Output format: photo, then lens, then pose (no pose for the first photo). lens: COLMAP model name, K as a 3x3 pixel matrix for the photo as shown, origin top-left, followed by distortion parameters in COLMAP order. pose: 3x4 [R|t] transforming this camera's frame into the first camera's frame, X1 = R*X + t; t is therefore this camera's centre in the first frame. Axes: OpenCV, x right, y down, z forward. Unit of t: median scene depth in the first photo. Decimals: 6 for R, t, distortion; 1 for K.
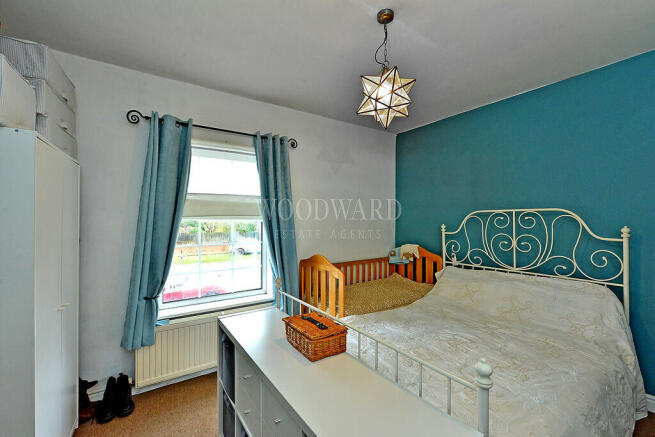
lens RADIAL K [[283.2, 0, 330.1], [0, 283.2, 214.4], [0, 0, 1]] dist [-0.011575, -0.000262]
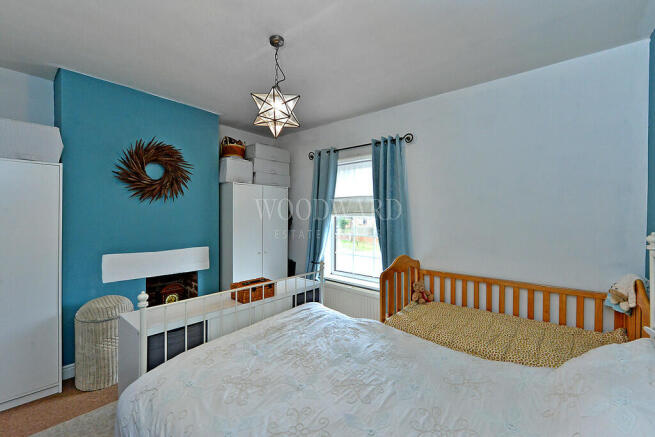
lens RADIAL K [[283.2, 0, 330.1], [0, 283.2, 214.4], [0, 0, 1]] dist [-0.011575, -0.000262]
pose [[0.240139, 0.006305, -0.970718, 0.819987], [0.006973, 0.999942, 0.008219, -0.001806], [0.970713, -0.008743, 0.240081, 0.560475]]
